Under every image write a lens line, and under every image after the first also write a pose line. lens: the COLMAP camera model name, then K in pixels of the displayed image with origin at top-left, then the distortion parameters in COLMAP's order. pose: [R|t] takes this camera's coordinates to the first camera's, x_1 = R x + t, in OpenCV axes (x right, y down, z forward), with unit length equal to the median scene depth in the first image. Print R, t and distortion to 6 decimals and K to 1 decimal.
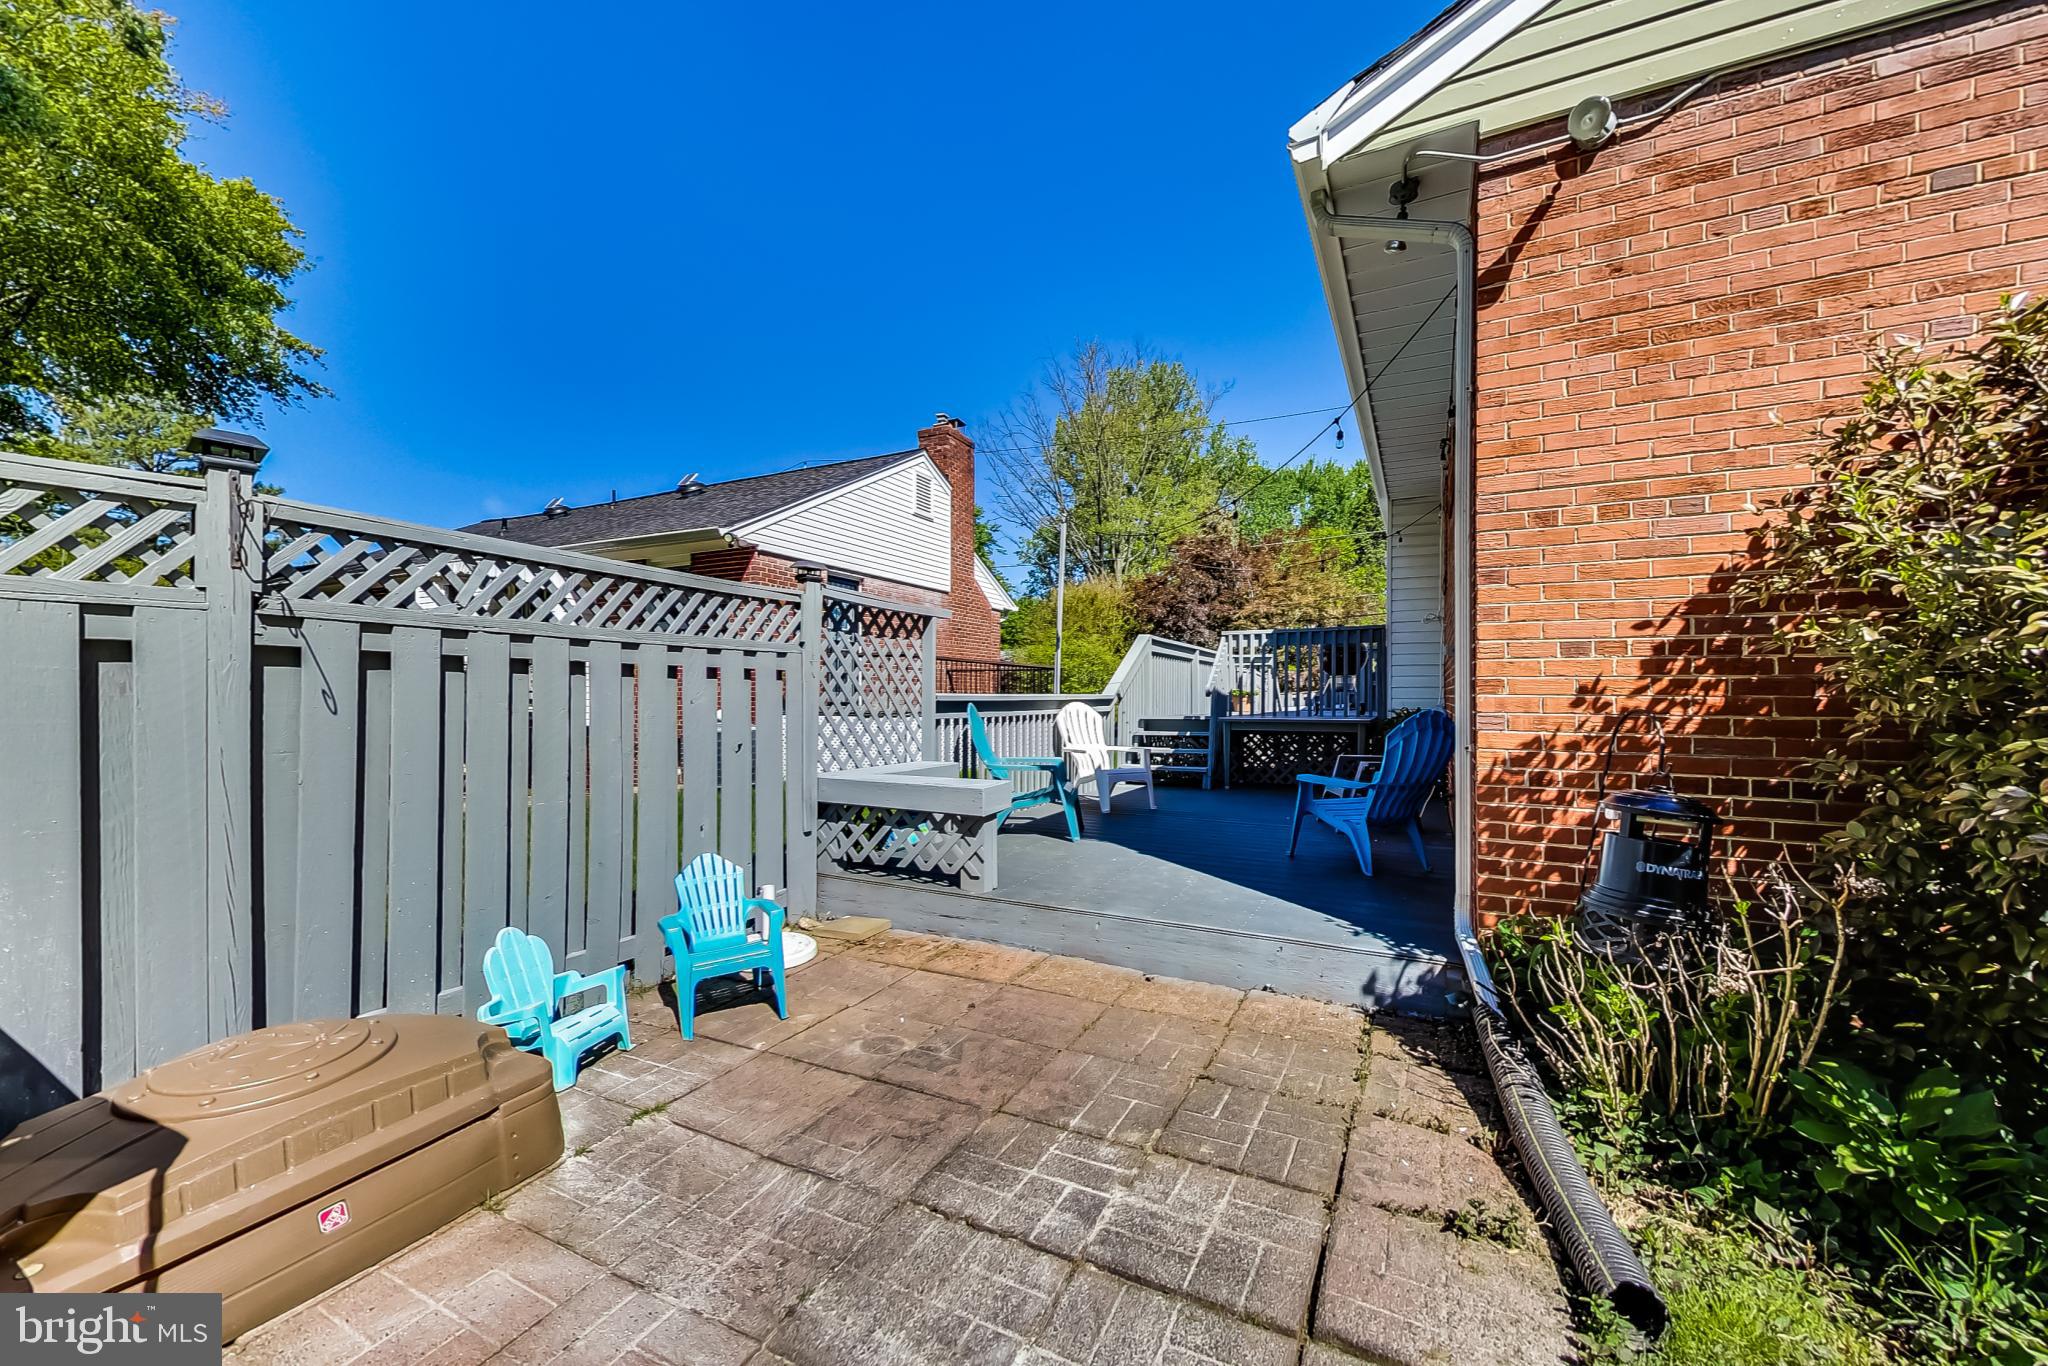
lens RADIAL K [[792.2, 0, 1013.6], [0, 792.2, 703.3], [0, 0, 1]] dist [-0.000118, 0.000265]
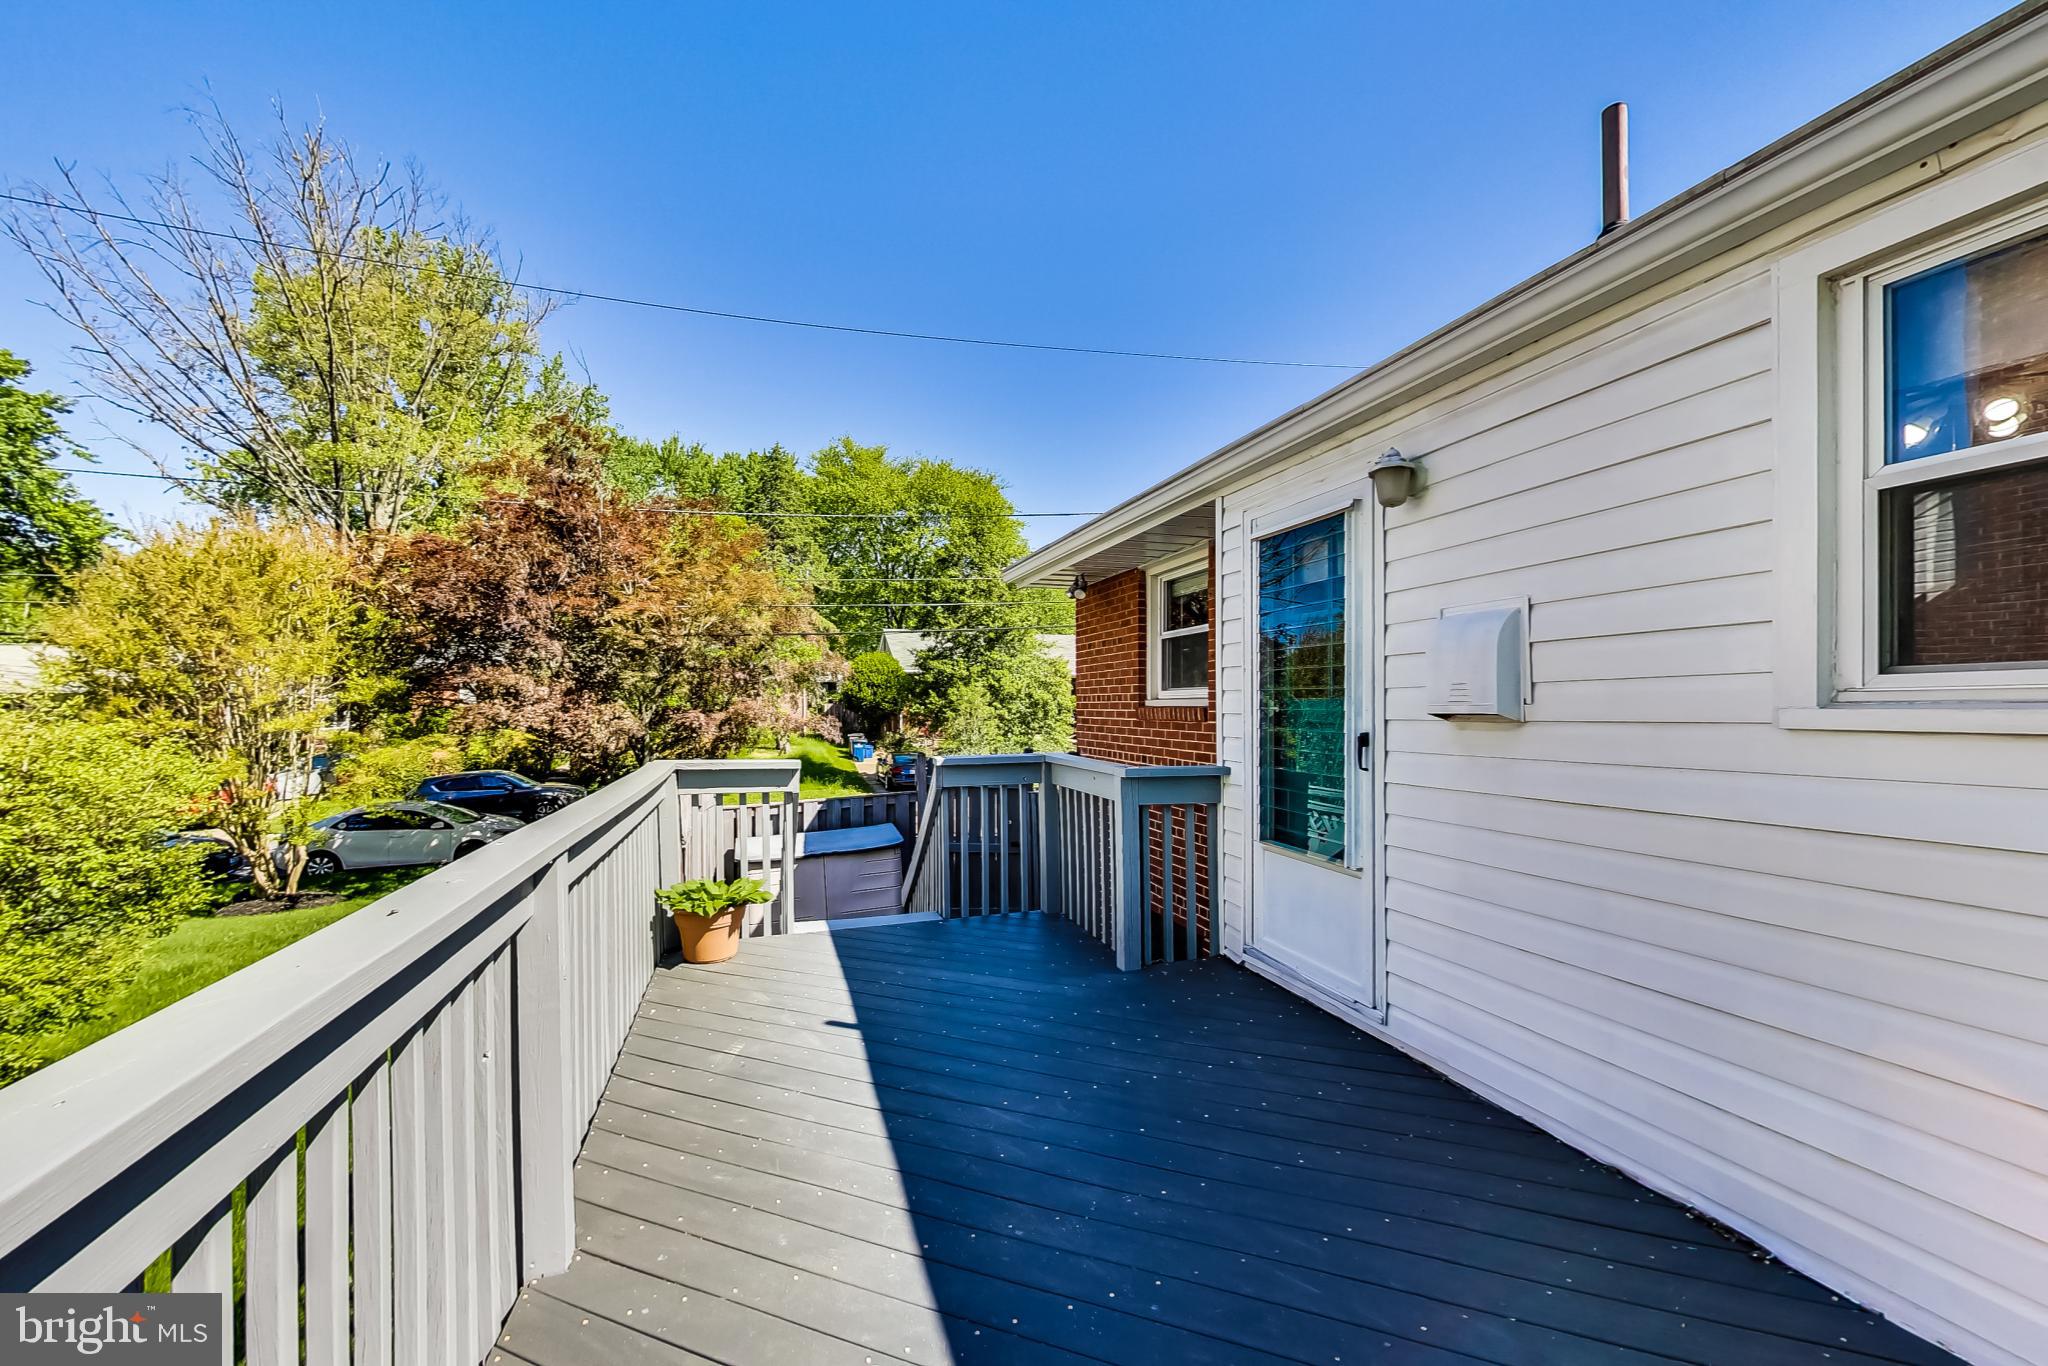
lens RADIAL K [[792.2, 0, 1026.1], [0, 792.2, 695.4], [0, 0, 1]] dist [-0.000118, 0.000265]
pose [[0.697386, 0.006574, 0.716666, 0.140378], [0.006044, 0.999868, -0.015053, -0.076828], [-0.716670, 0.014830, 0.697254, 0.645128]]
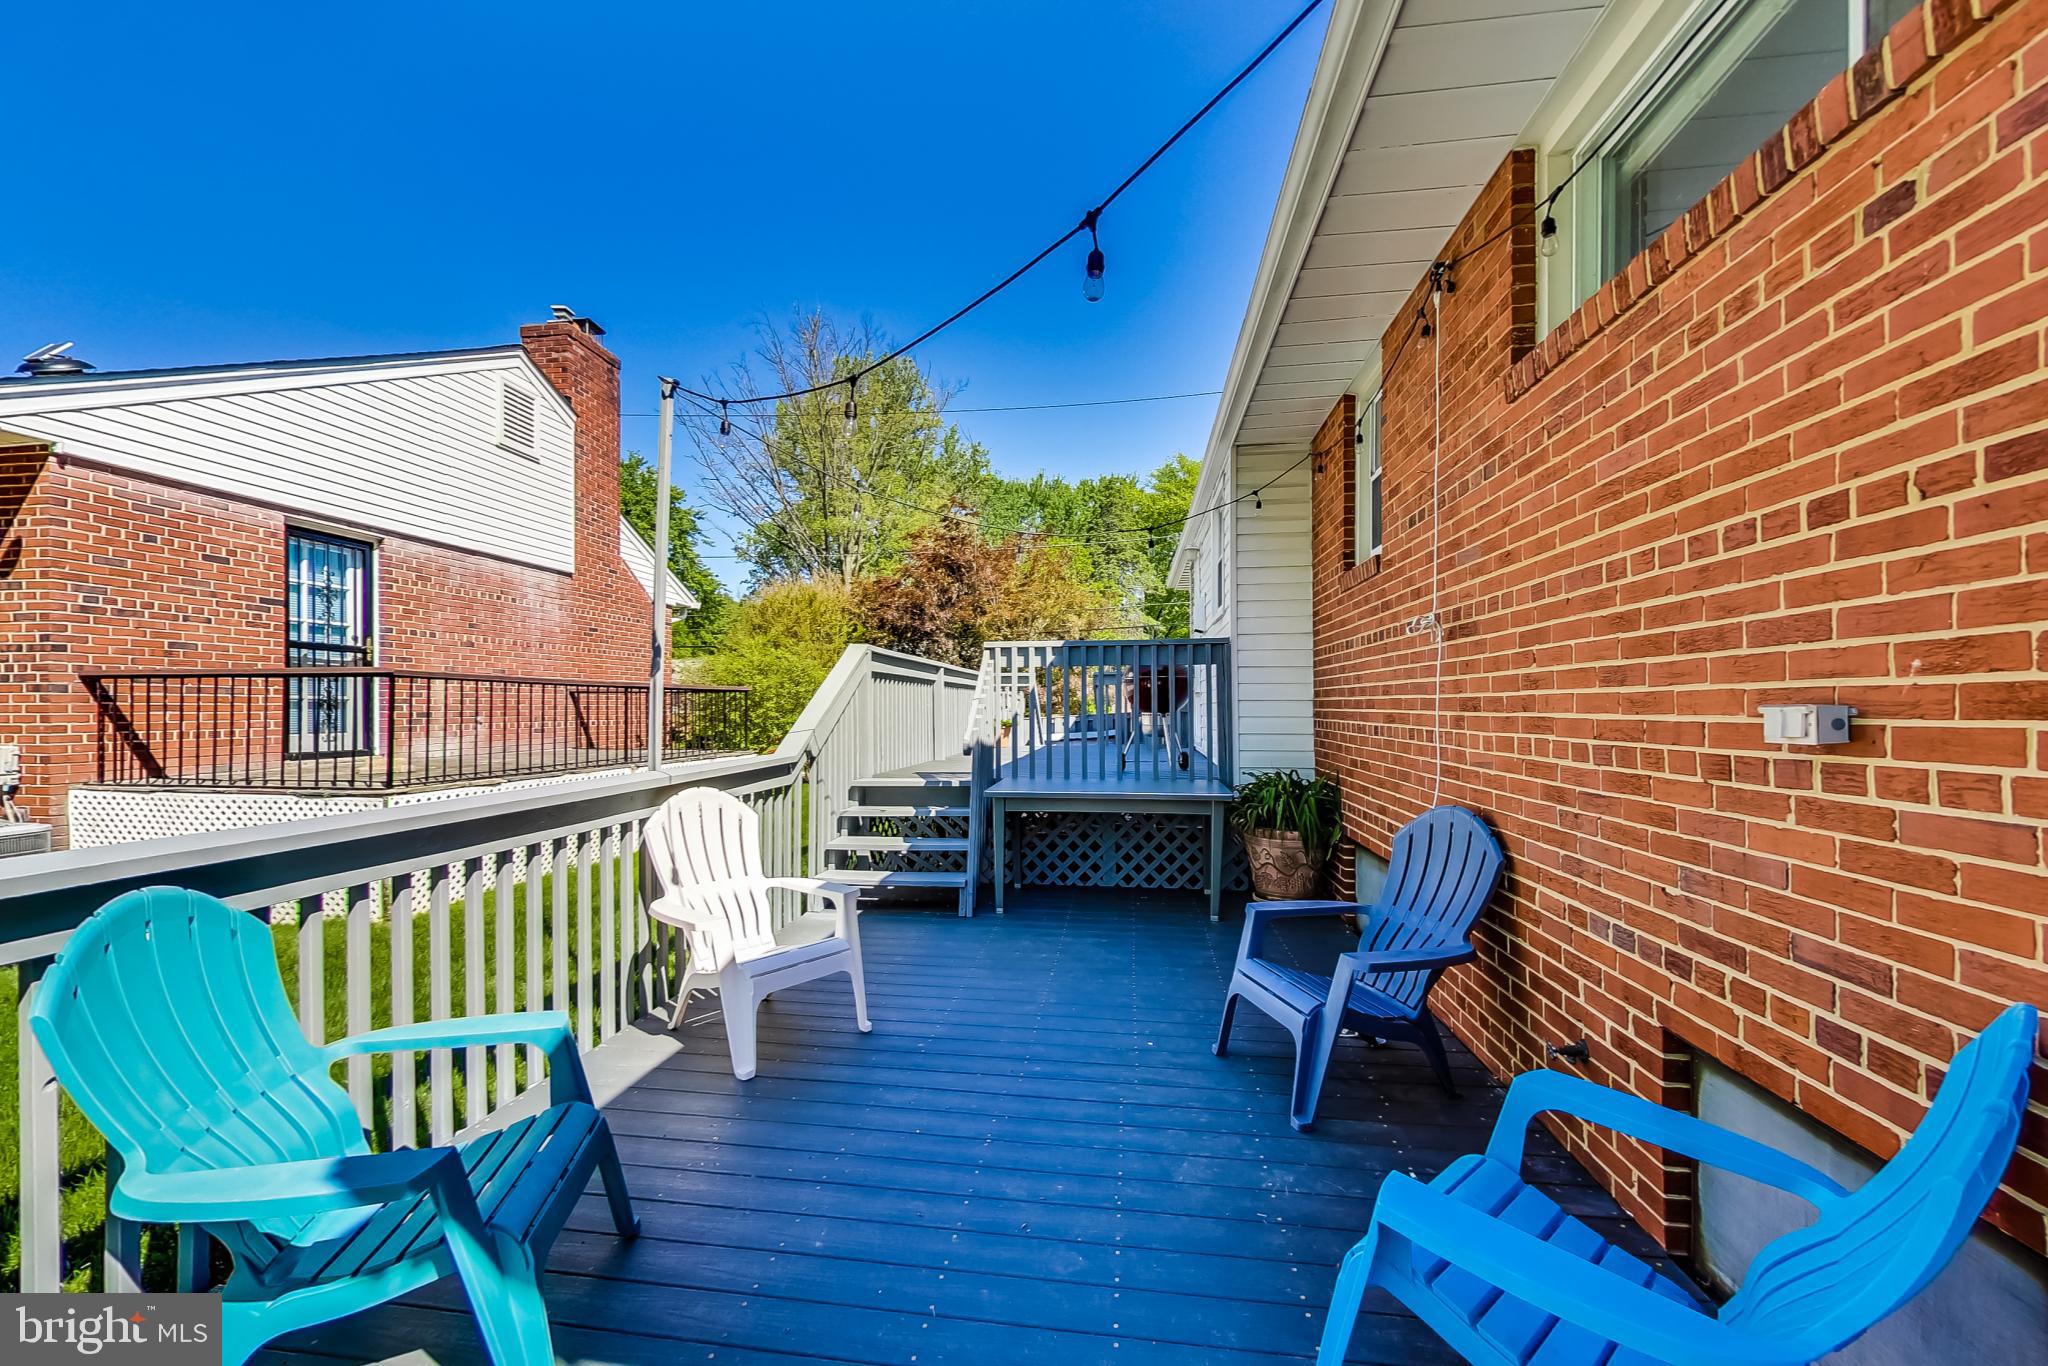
lens RADIAL K [[792.2, 0, 1029.6], [0, 792.2, 705.5], [0, 0, 1]] dist [-0.000118, 0.000265]
pose [[0.939022, -0.006356, 0.343799, 0.048820], [0.009172, 0.999936, -0.006566, -0.021440], [-0.343735, 0.009319, 0.939020, 0.240734]]
